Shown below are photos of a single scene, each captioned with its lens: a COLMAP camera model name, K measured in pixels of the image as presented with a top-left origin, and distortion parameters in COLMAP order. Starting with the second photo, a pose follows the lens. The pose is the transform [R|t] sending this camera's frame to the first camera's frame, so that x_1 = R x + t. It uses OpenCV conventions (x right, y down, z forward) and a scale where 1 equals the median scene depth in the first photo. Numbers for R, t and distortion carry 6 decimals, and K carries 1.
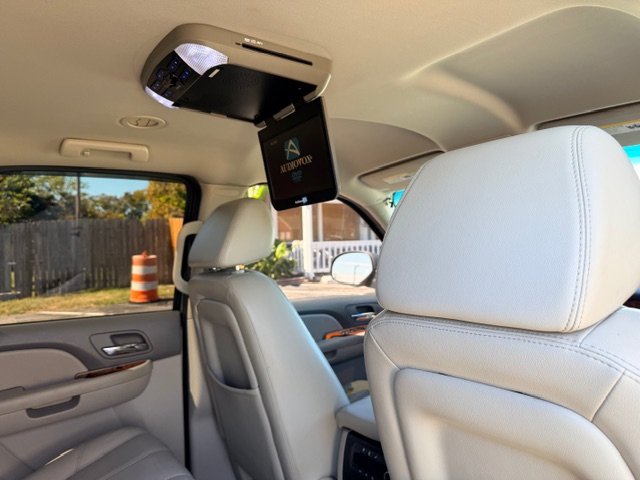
lens RADIAL K [[451.5, 0, 320.0], [0, 451.5, 240.0], [0, 0, 1]] dist [0.047777, -0.088482]
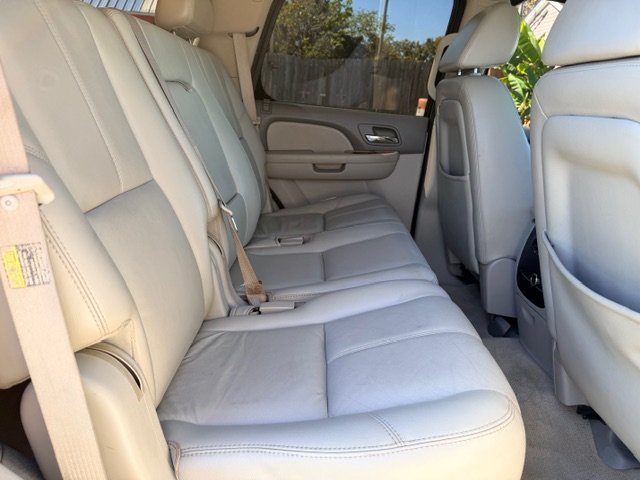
lens RADIAL K [[451.5, 0, 320.0], [0, 451.5, 240.0], [0, 0, 1]] dist [0.047777, -0.088482]
pose [[0.815347, 0.269546, -0.512400, 0.156498], [-0.100332, 0.937407, 0.333468, 0.095735], [0.570213, -0.220482, 0.791357, -0.168062]]
